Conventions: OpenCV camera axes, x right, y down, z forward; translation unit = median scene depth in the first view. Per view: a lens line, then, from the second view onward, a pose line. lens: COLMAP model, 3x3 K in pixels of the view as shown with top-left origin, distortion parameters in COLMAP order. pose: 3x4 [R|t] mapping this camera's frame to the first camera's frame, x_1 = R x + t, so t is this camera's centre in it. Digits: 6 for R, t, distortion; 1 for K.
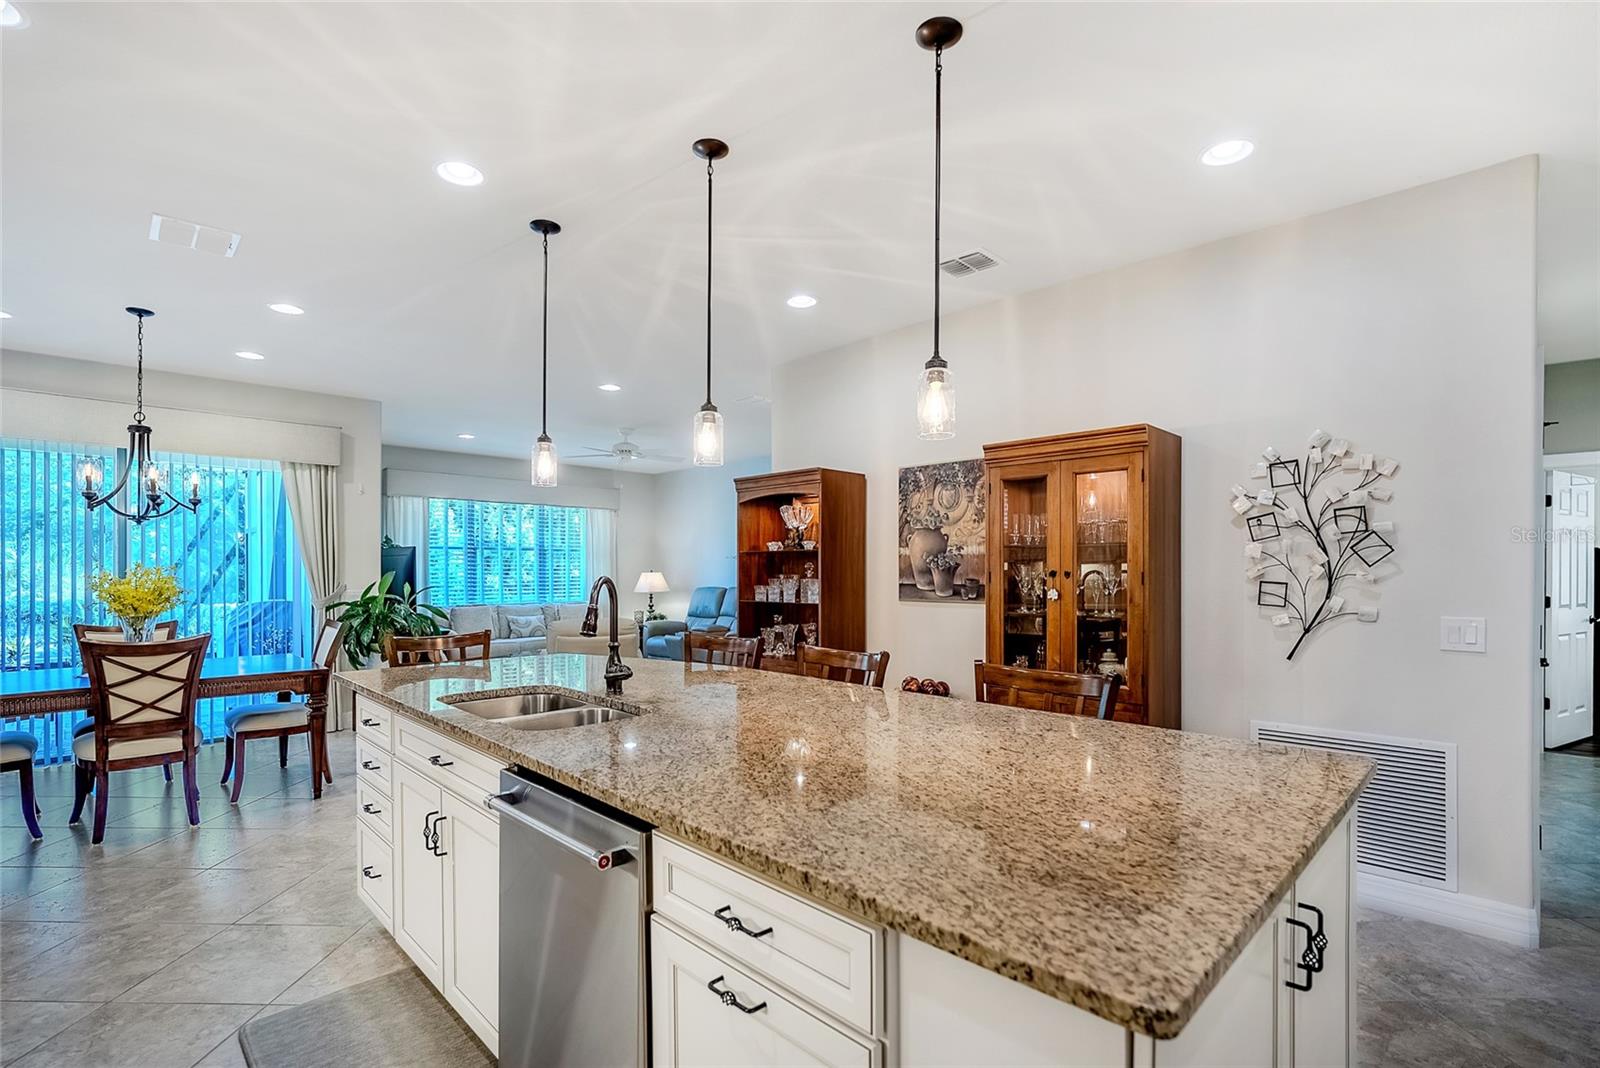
lens RADIAL K [[737.8, 0, 779.1], [0, 737.8, 575.0], [0, 0, 1]] dist [-0.000737, -0.000209]
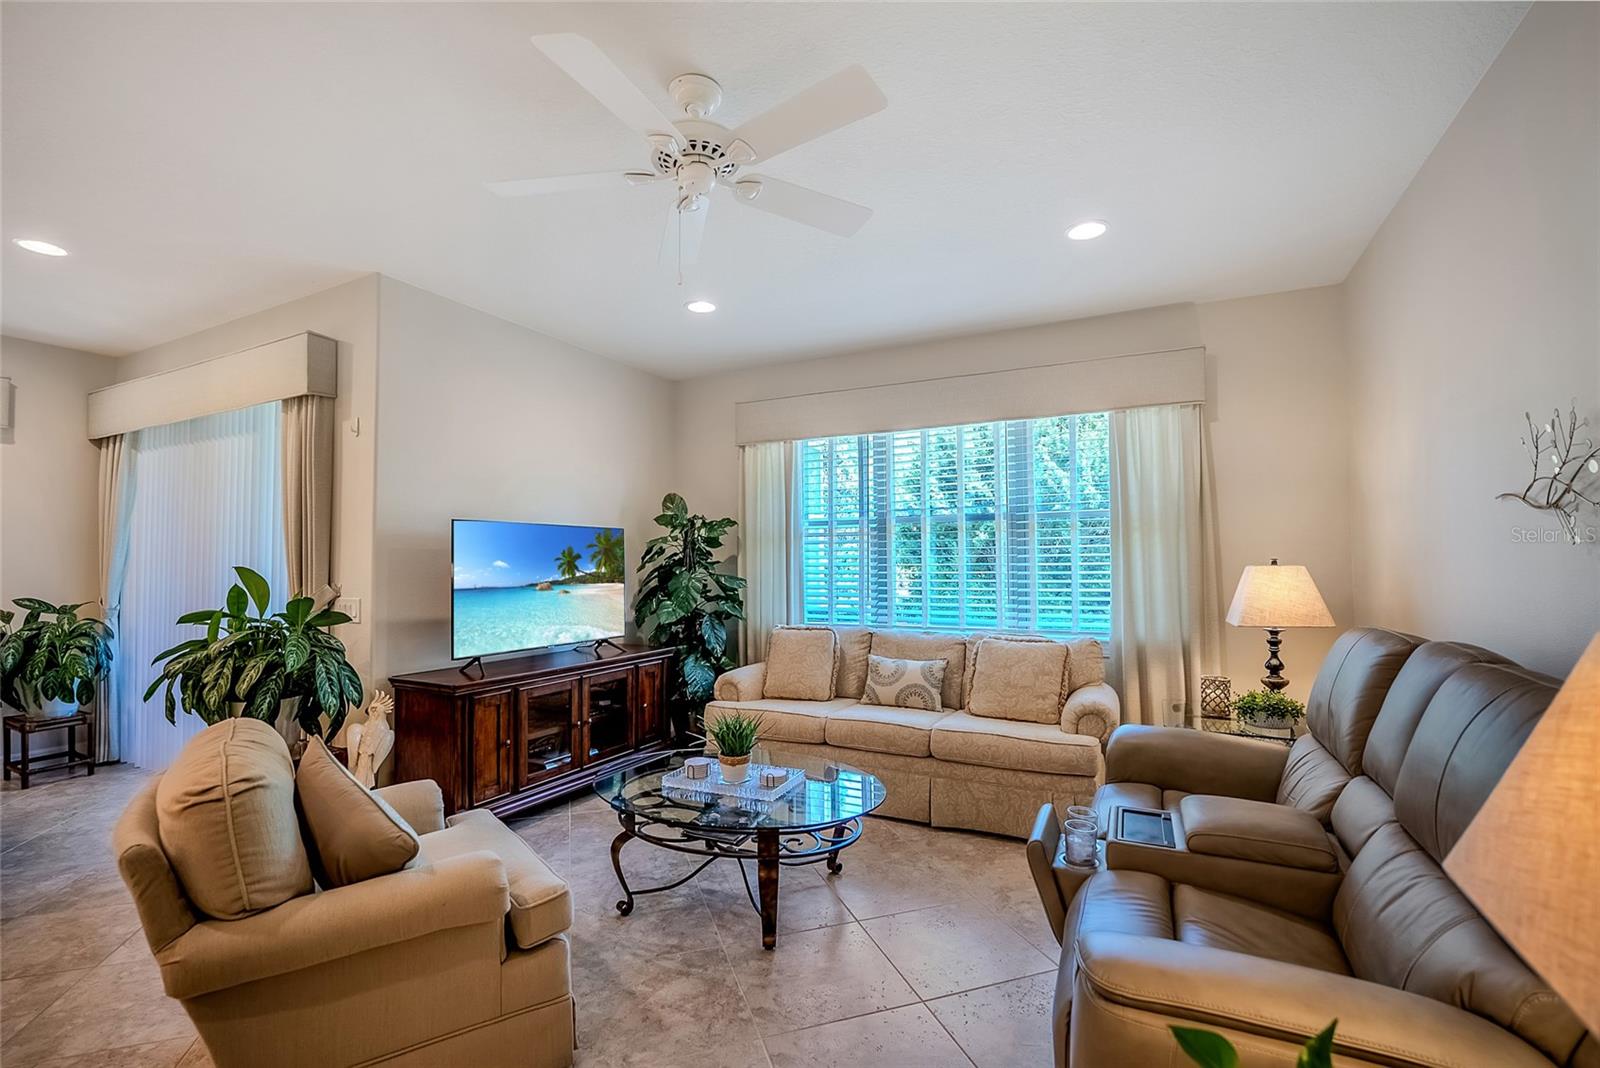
lens RADIAL K [[713.8, 0, 800.0], [0, 713.8, 534.0], [0, 0, 1]] dist [-0.000515, 0.000665]
pose [[0.321723, -0.037648, -0.946085, 0.067335], [-0.000441, 0.999203, -0.039912, -0.005642], [0.946834, 0.013258, 0.321450, 0.770936]]
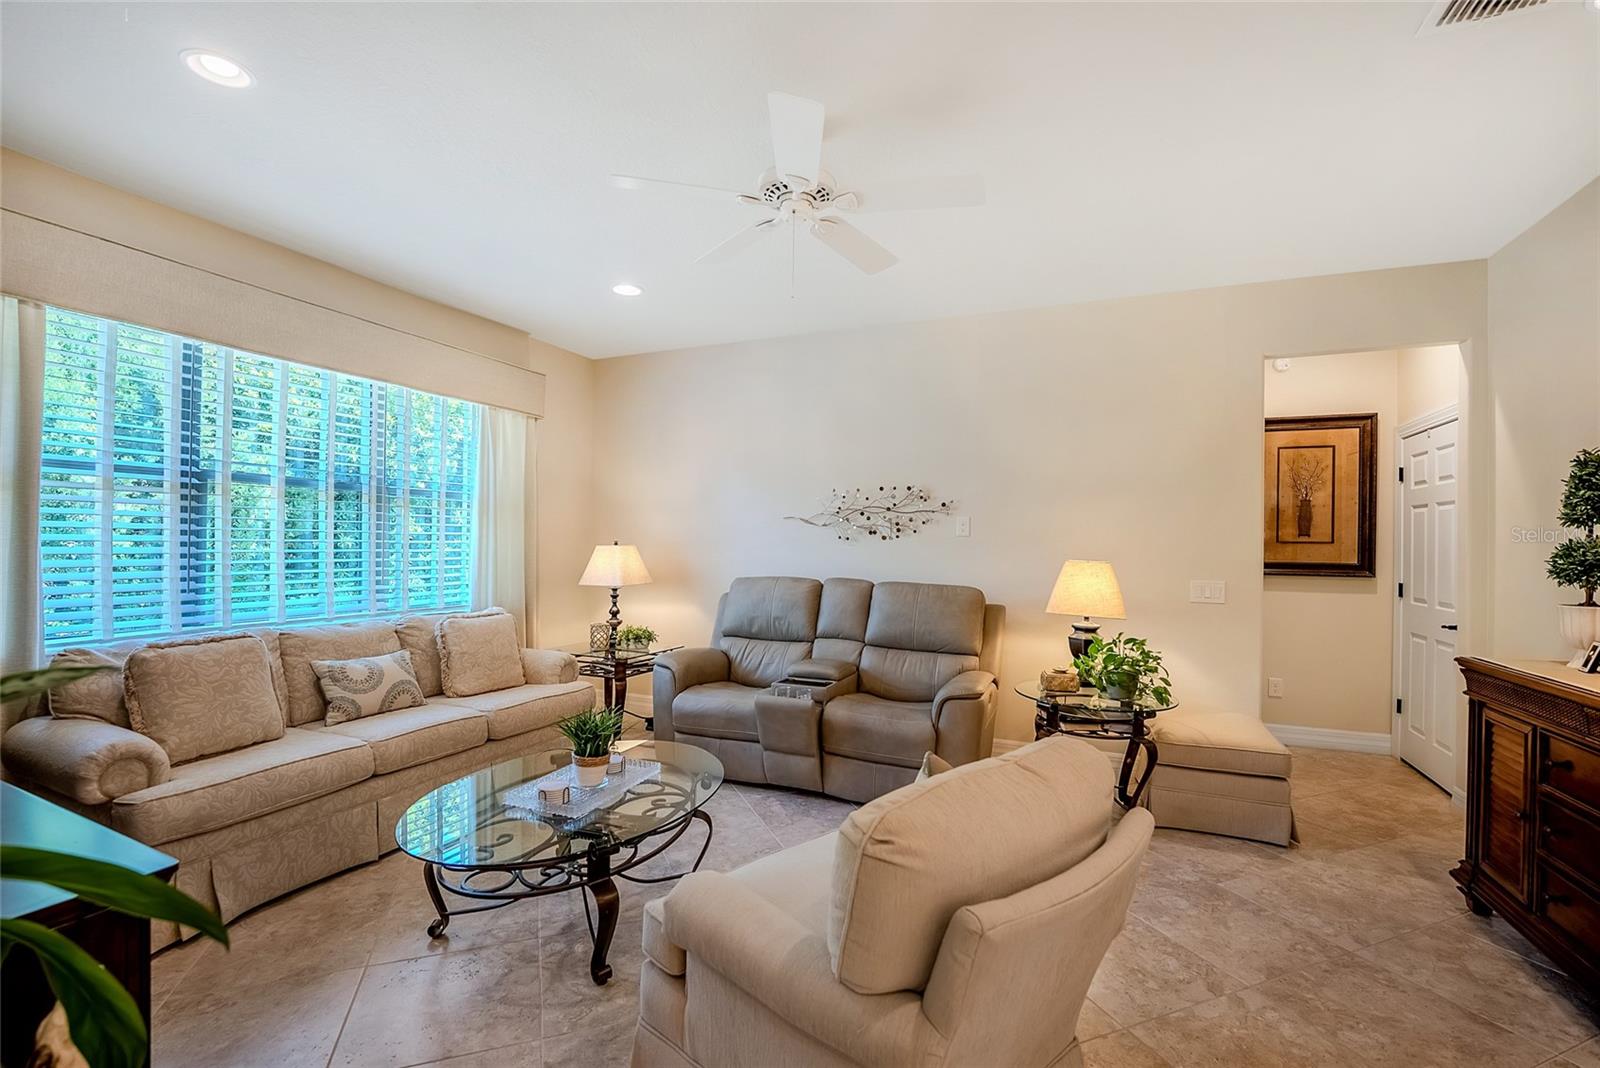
lens RADIAL K [[699.3, 0, 797.2], [0, 699.3, 545.9], [0, 0, 1]] dist [-0.029611, 0.000487]
pose [[0.929535, 0.013083, 0.368502, -0.261349], [-0.010983, 0.999909, -0.007798, -0.001278], [-0.368570, 0.003201, 0.929594, 0.571600]]
